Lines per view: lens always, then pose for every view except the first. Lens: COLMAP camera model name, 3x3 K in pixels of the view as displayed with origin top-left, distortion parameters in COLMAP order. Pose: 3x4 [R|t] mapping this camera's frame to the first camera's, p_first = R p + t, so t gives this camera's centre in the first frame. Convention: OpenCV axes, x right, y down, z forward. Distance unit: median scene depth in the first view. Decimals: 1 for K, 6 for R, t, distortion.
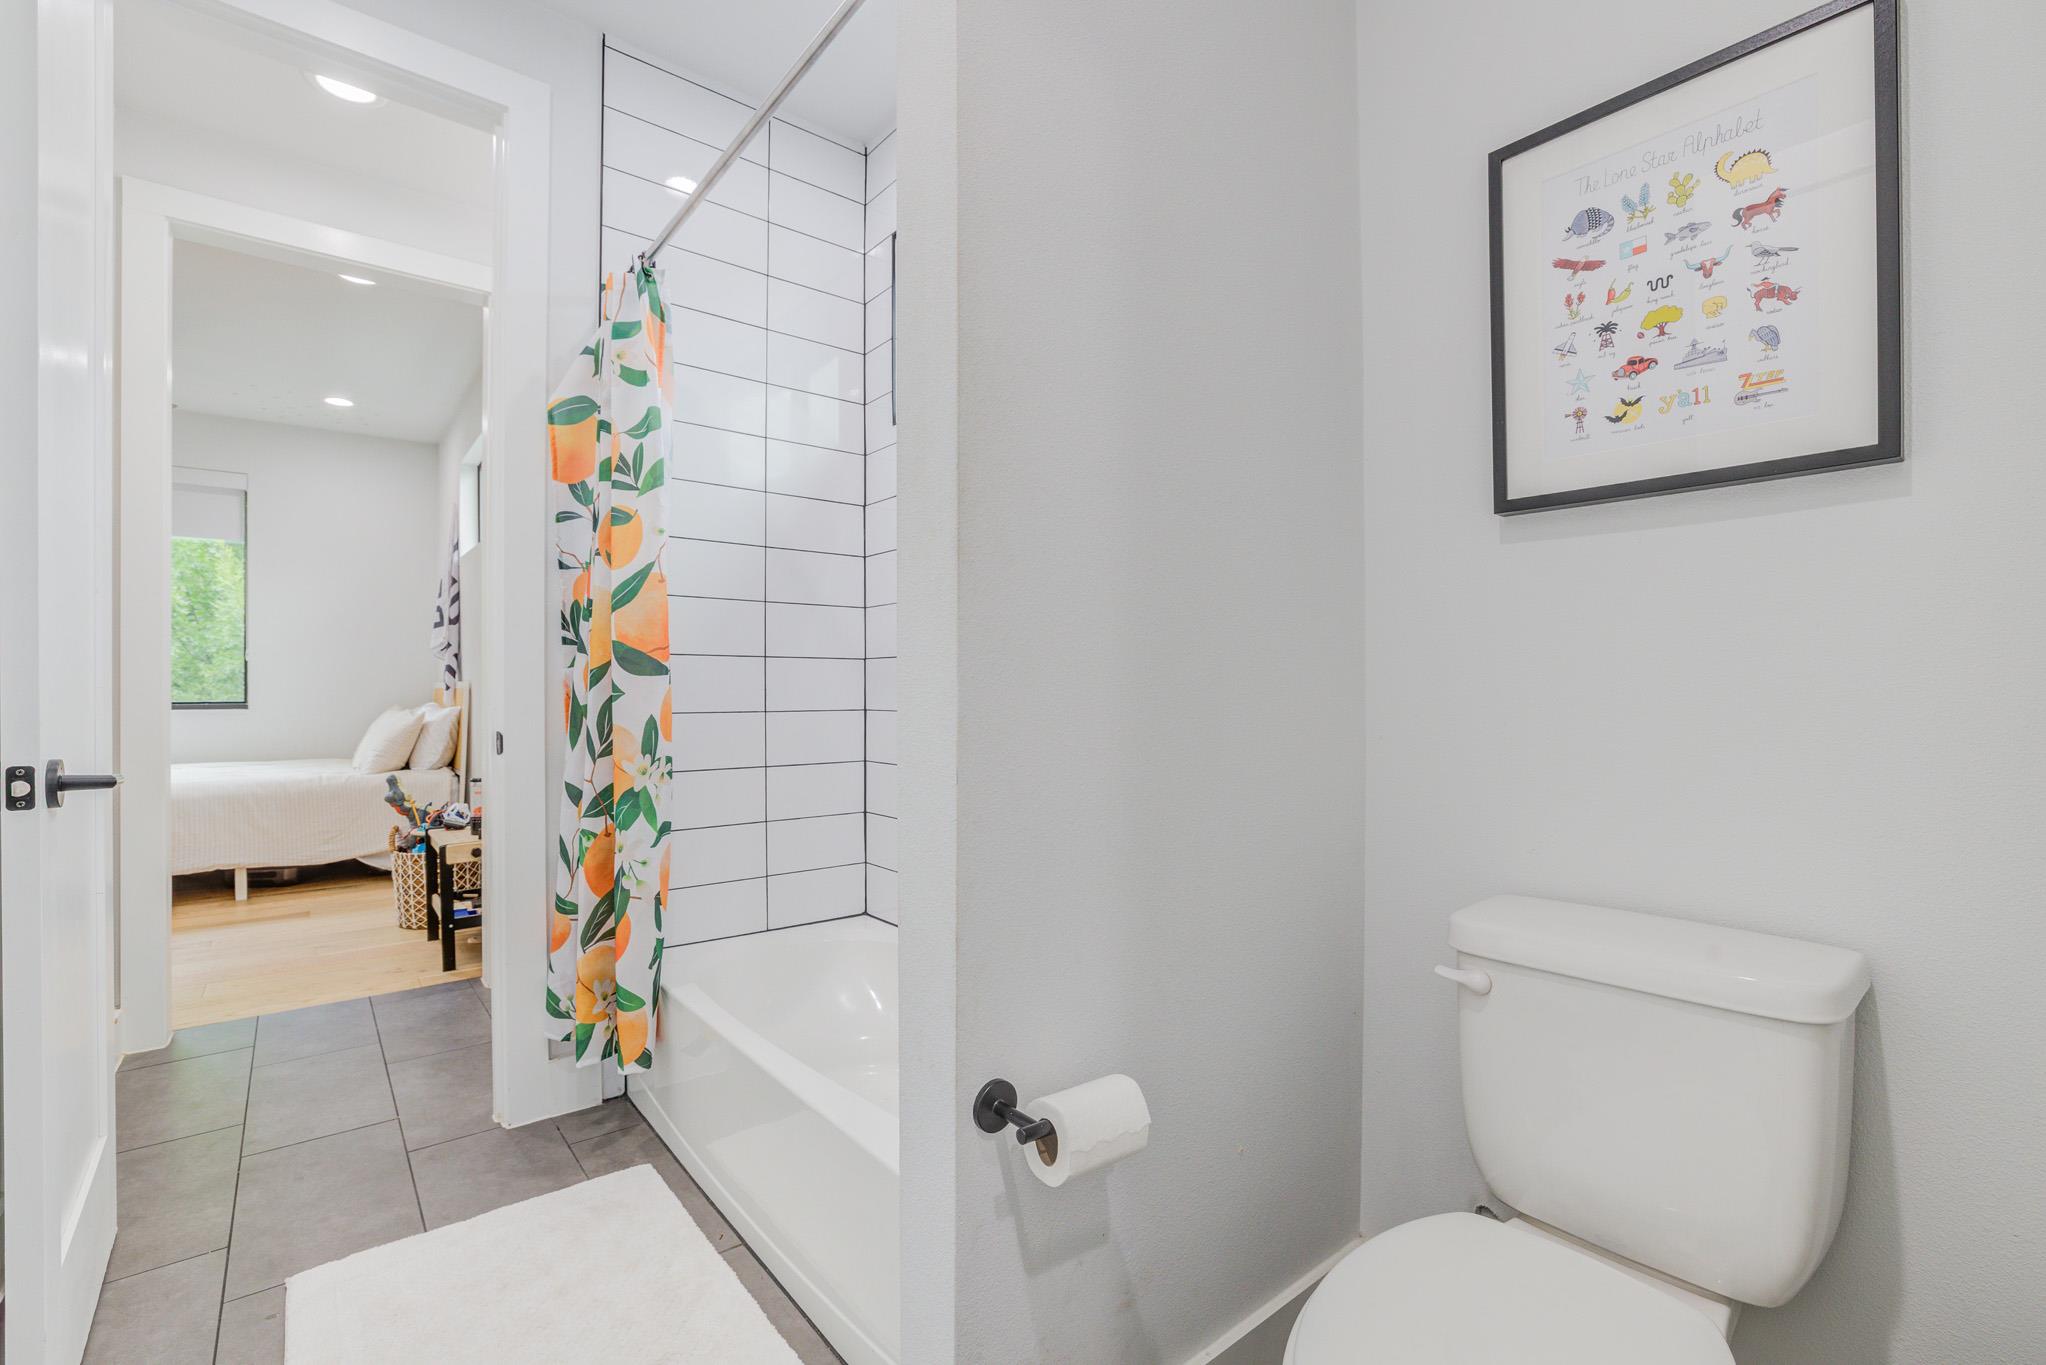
lens RADIAL K [[890.5, 0, 1023.6], [0, 890.5, 677.1], [0, 0, 1]] dist [-0.045807, 0.018290]
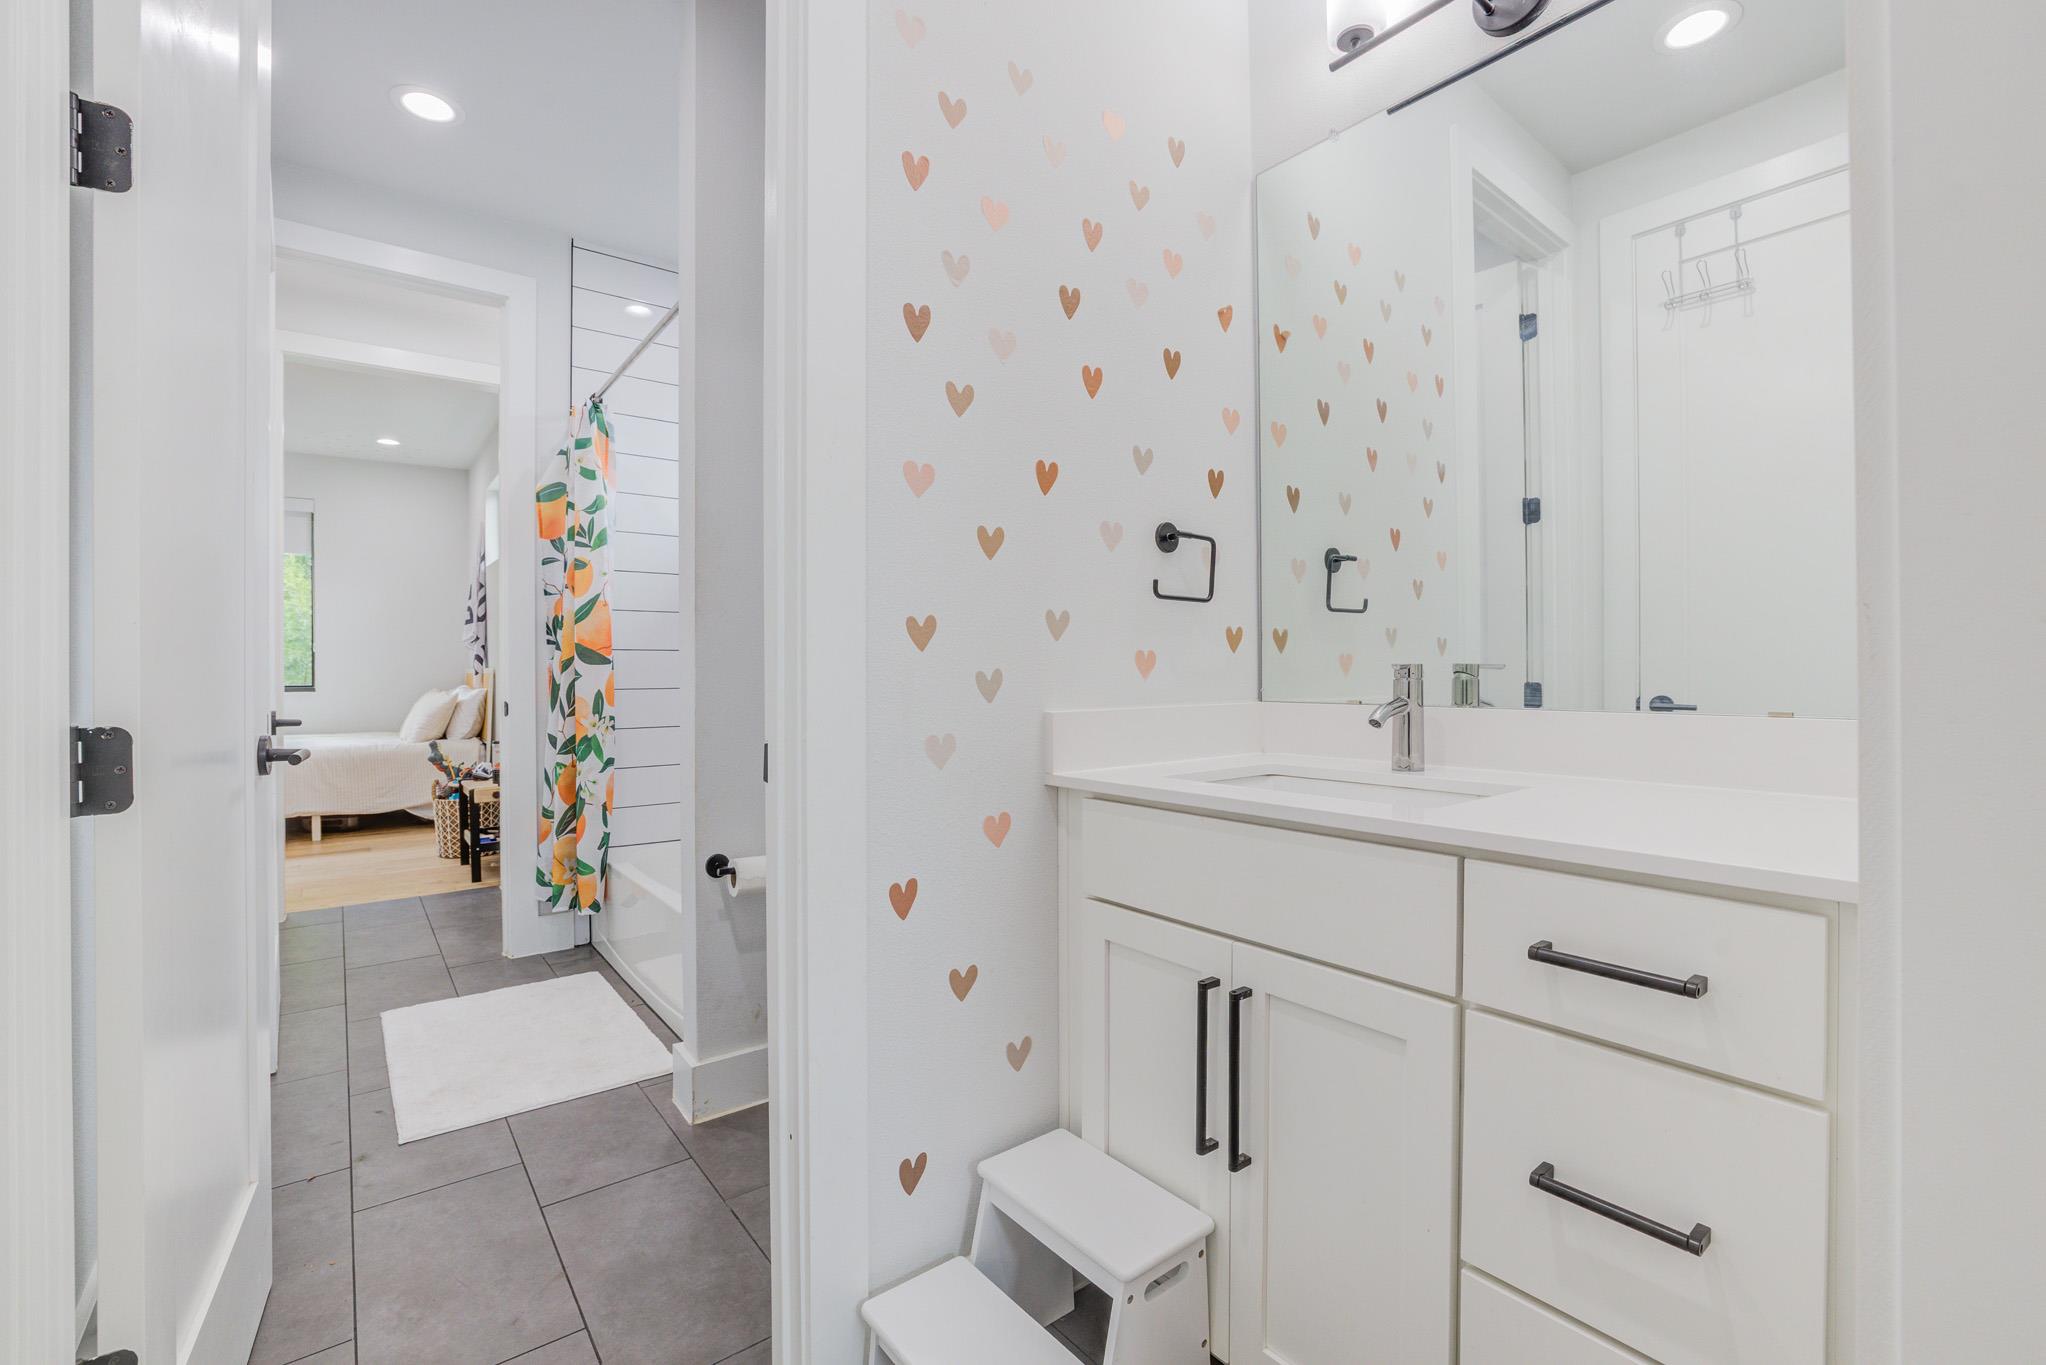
lens RADIAL K [[879.3, 0, 1026.4], [0, 879.3, 655.9], [0, 0, 1]] dist [-0.043798, 0.017332]
pose [[0.999797, -0.006386, -0.019089, 0.355729], [0.006314, 0.999973, -0.003793, -0.006531], [0.019112, 0.003672, 0.999811, -0.519573]]
